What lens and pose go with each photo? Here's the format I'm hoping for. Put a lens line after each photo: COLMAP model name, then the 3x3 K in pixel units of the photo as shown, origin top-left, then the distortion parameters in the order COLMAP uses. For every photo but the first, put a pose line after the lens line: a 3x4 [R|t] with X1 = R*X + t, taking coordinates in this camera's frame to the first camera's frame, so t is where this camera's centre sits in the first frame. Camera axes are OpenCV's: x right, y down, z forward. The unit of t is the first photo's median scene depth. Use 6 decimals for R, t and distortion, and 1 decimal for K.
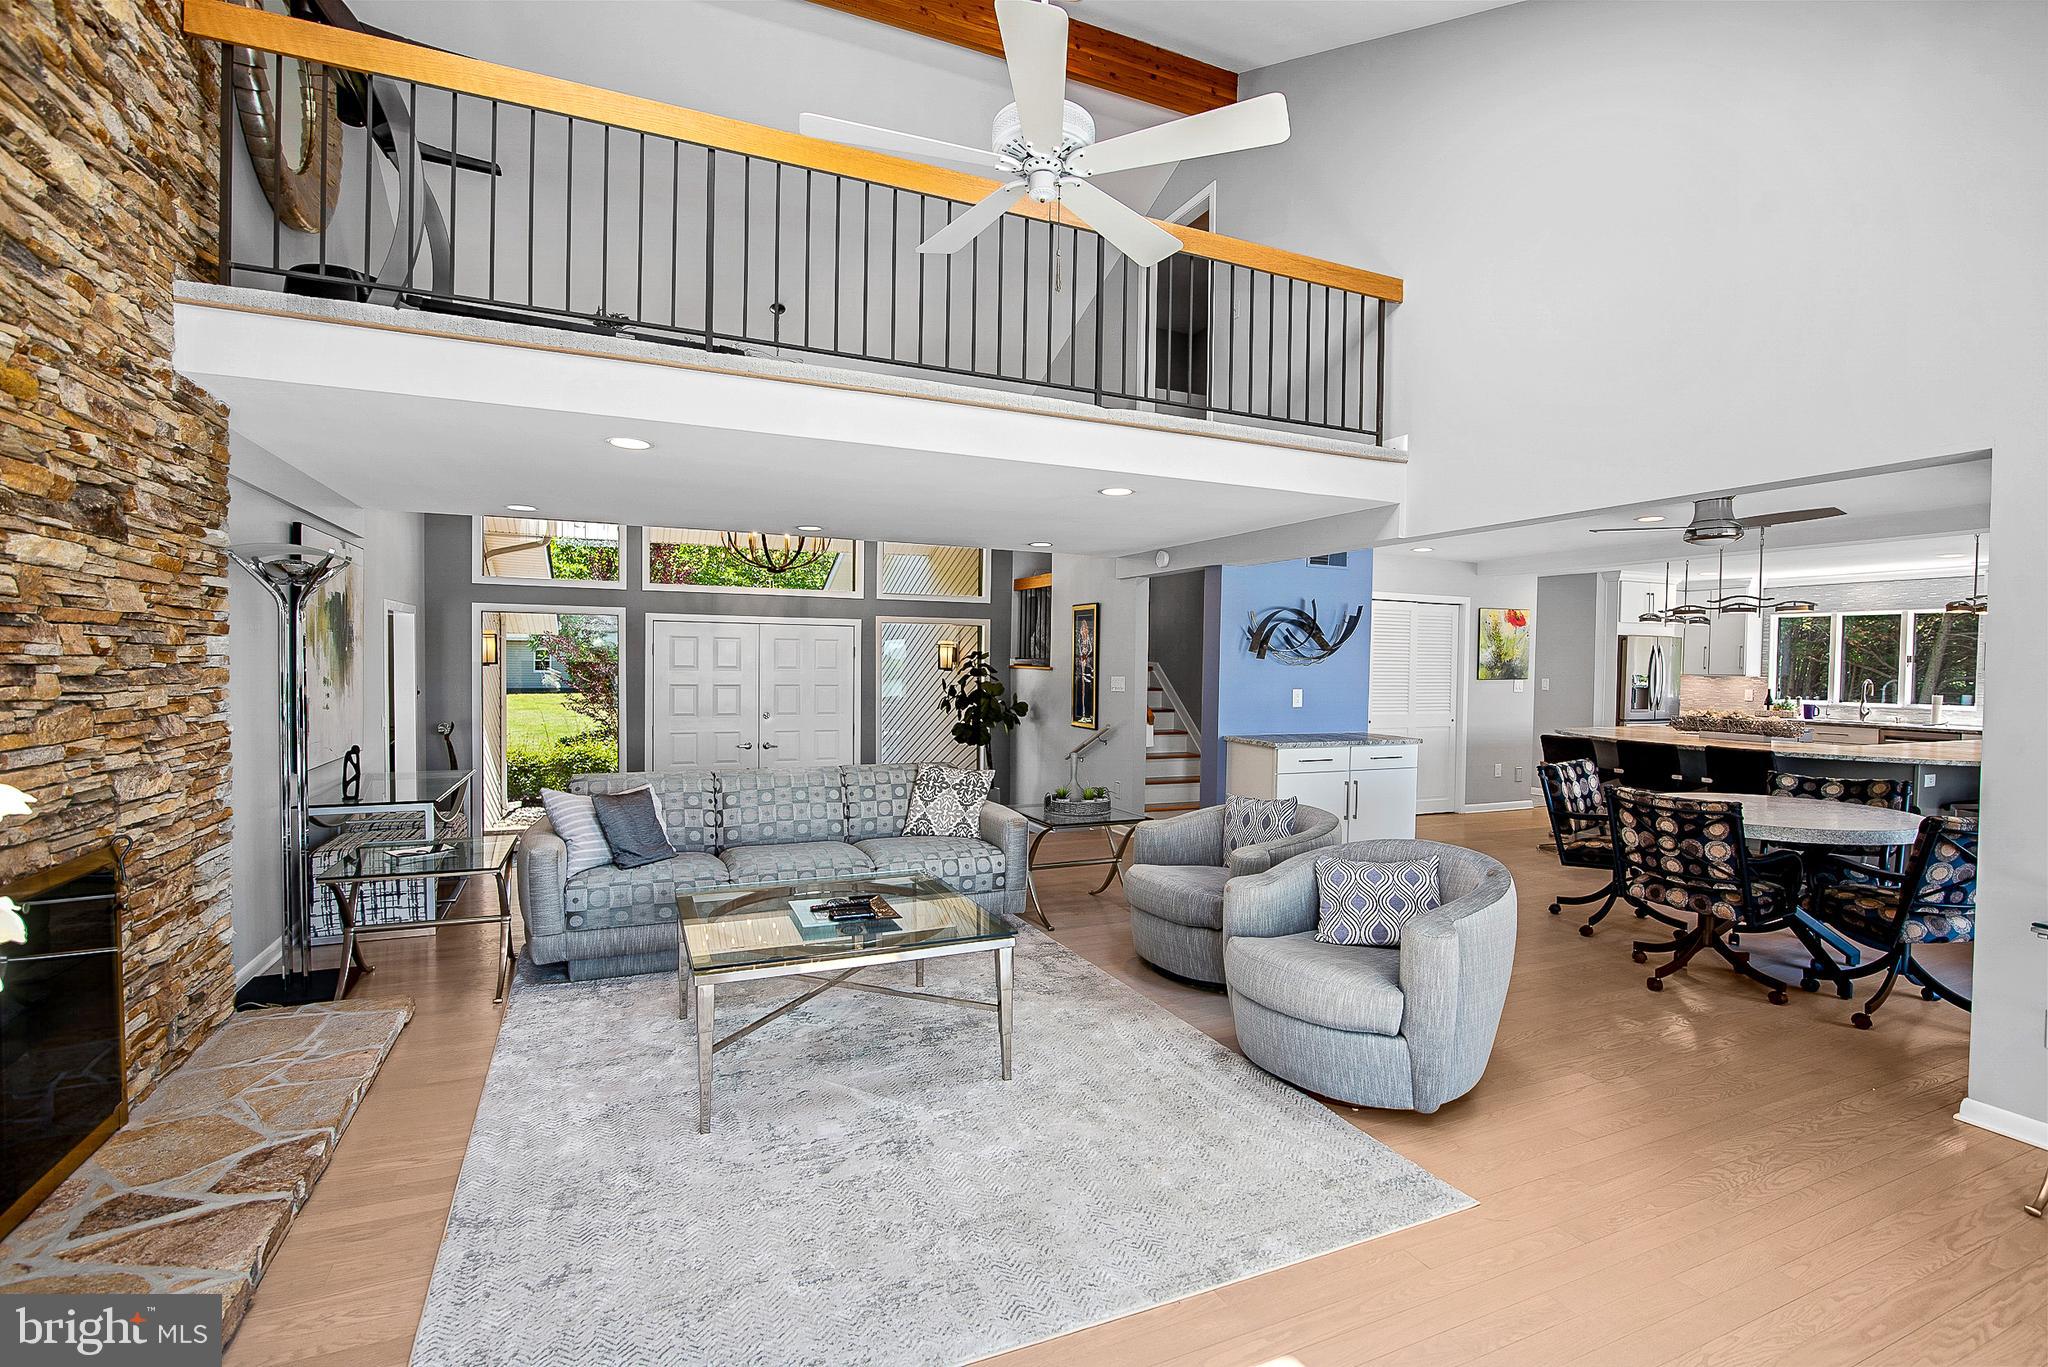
lens RADIAL K [[935.5, 0, 1024.0], [0, 935.5, 685.7], [0, 0, 1]] dist [-0.020657, 0.001607]
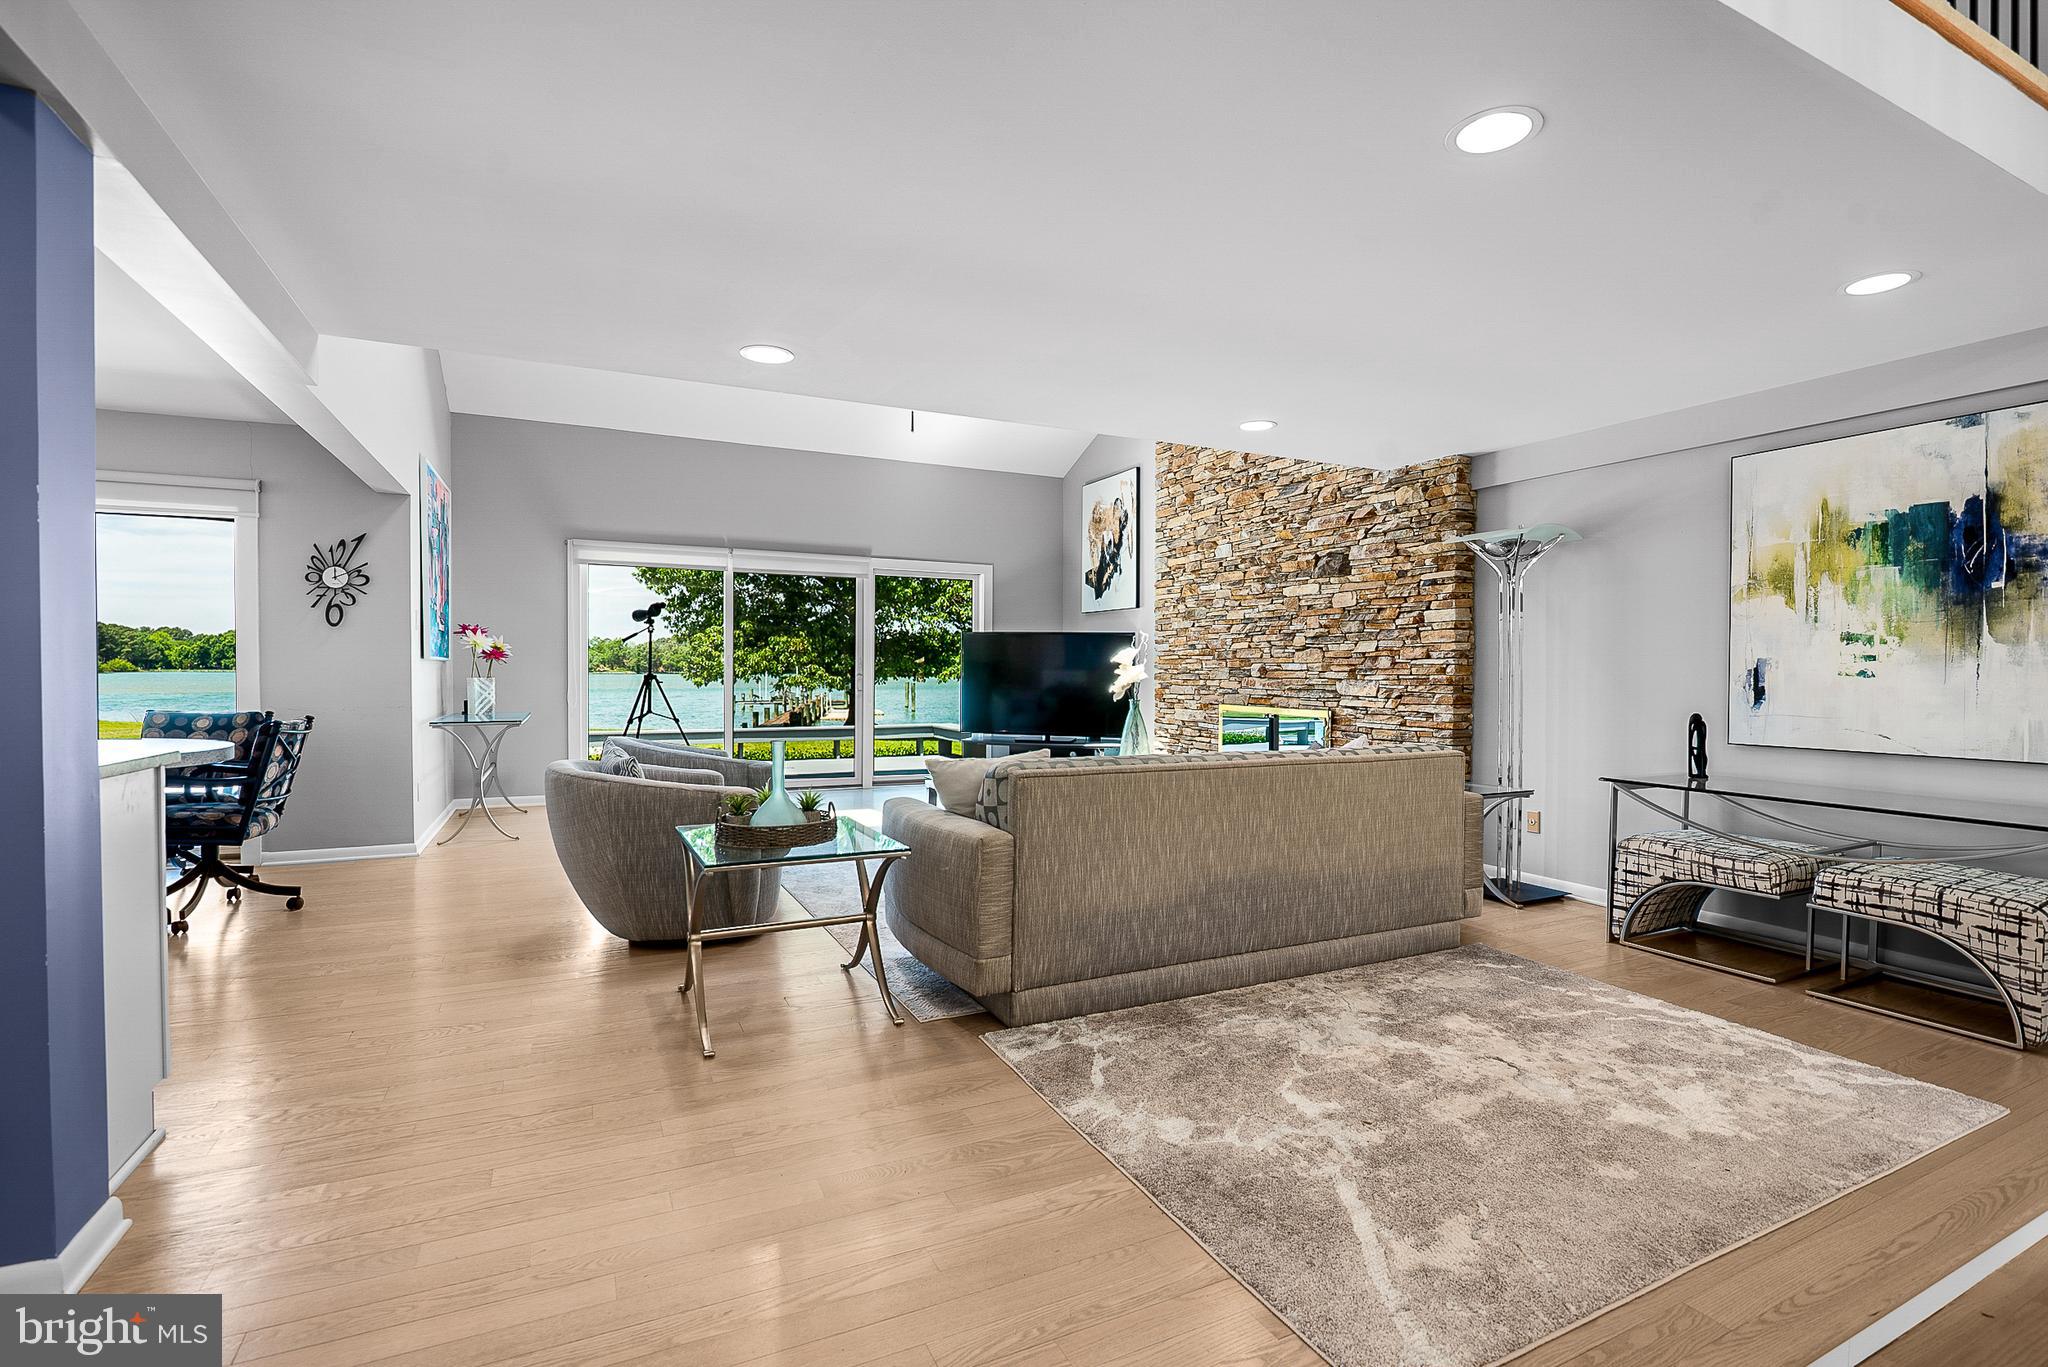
lens RADIAL K [[935.5, 0, 1025.2], [0, 935.5, 689.0], [0, 0, 1]] dist [-0.020657, 0.001607]
pose [[-0.999016, -0.018934, -0.040119, -0.043452], [-0.020755, 0.998749, 0.045486, 0.008727], [0.039208, 0.046274, -0.998159, 0.975737]]
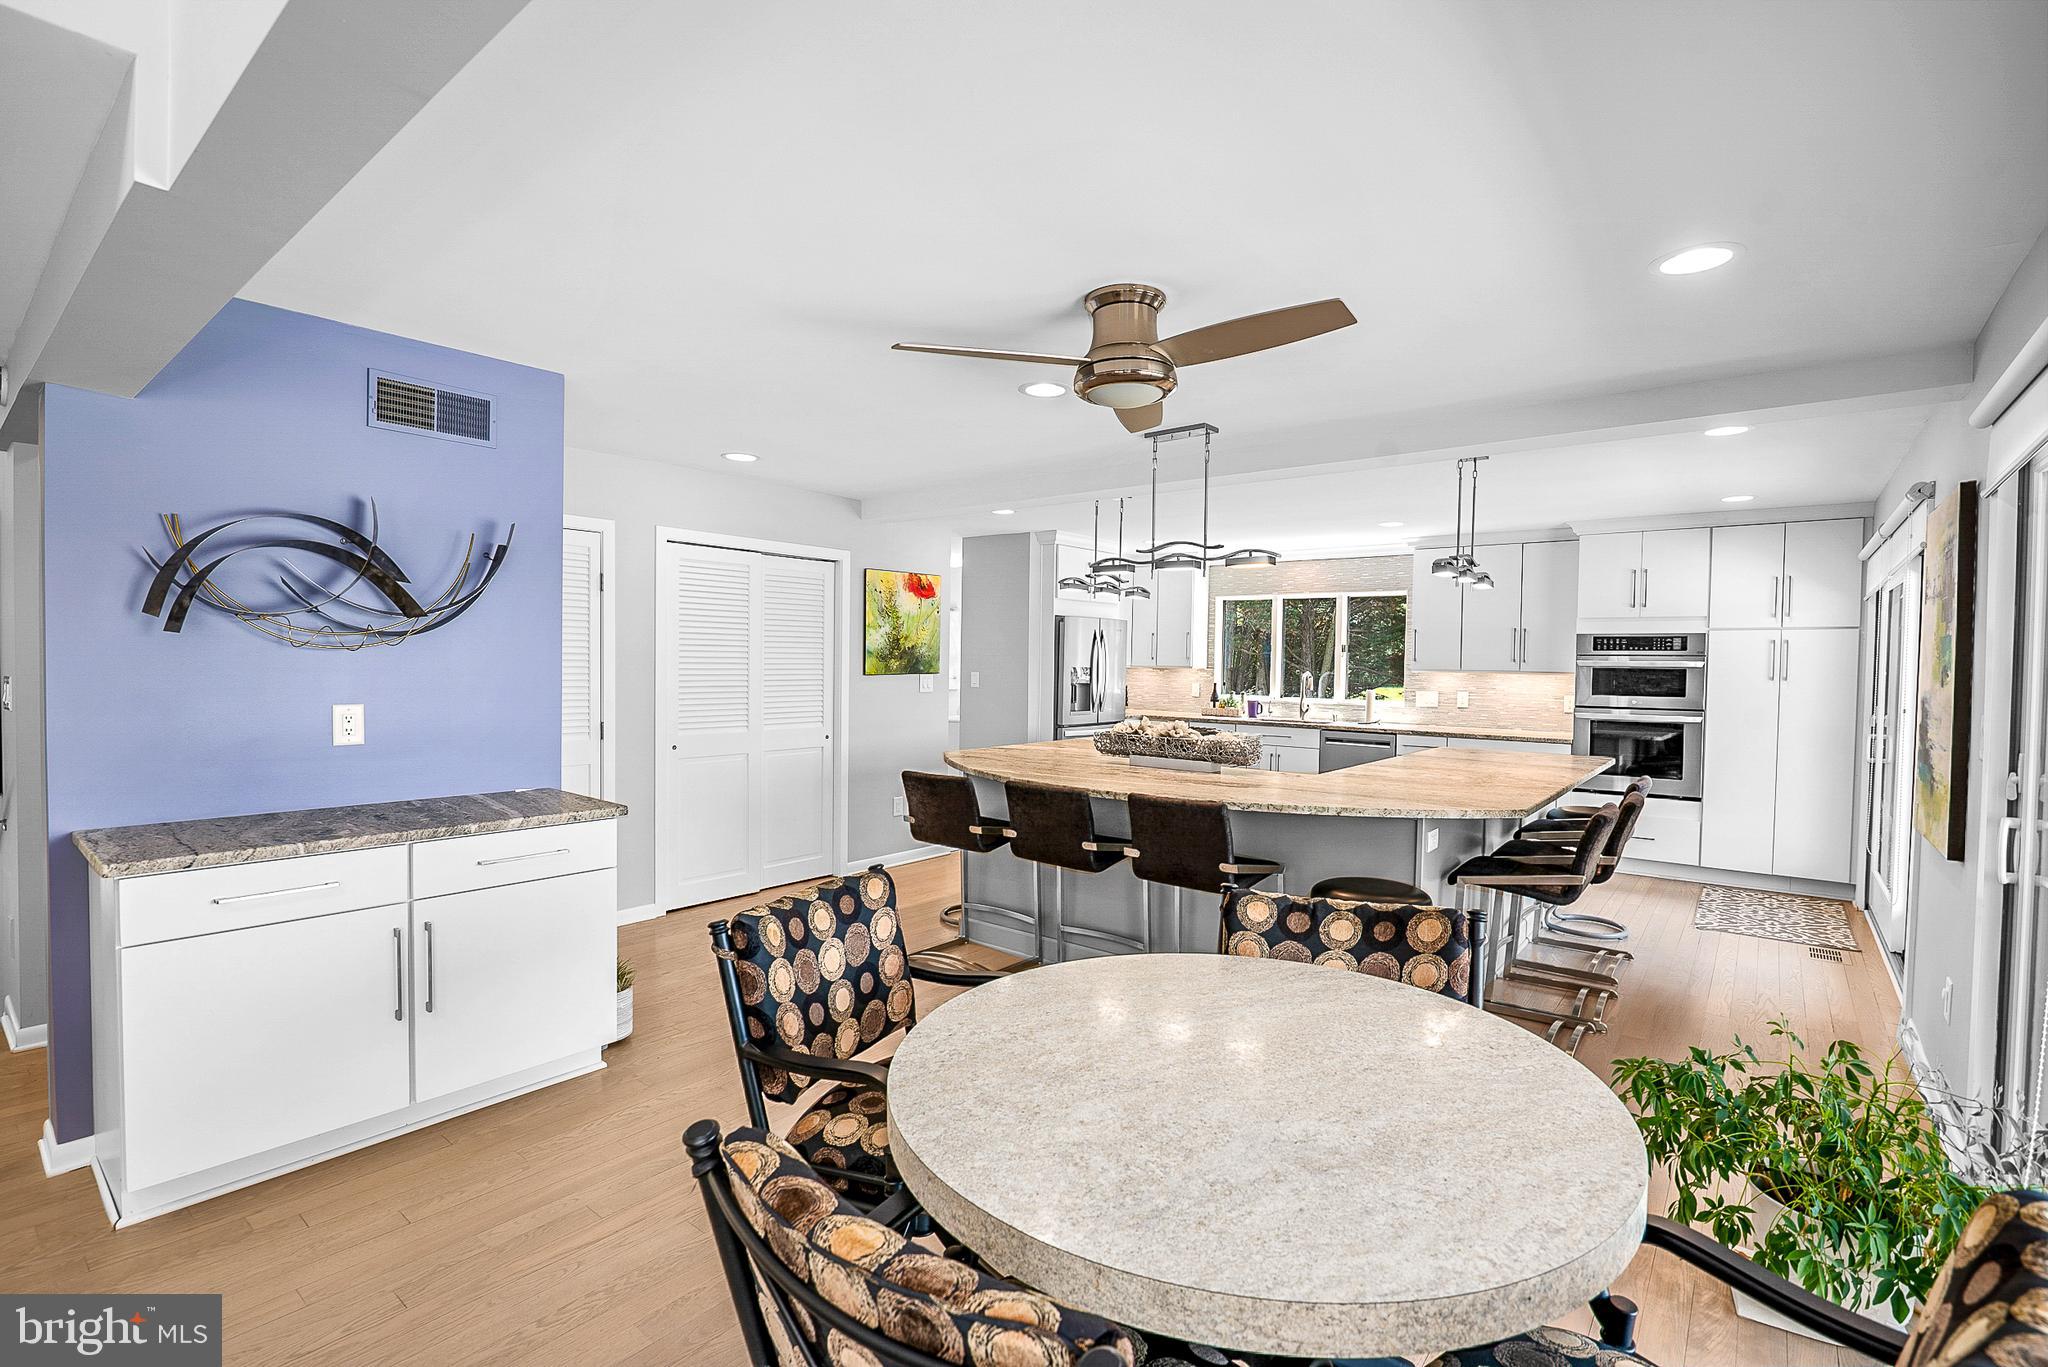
lens RADIAL K [[935.5, 0, 1019.4], [0, 935.5, 683.6], [0, 0, 1]] dist [-0.020657, 0.001607]
pose [[0.889224, -0.011356, 0.457332, 0.296300], [0.008096, 0.999926, 0.009087, -0.005986], [-0.457401, -0.004377, 0.889250, 0.371274]]
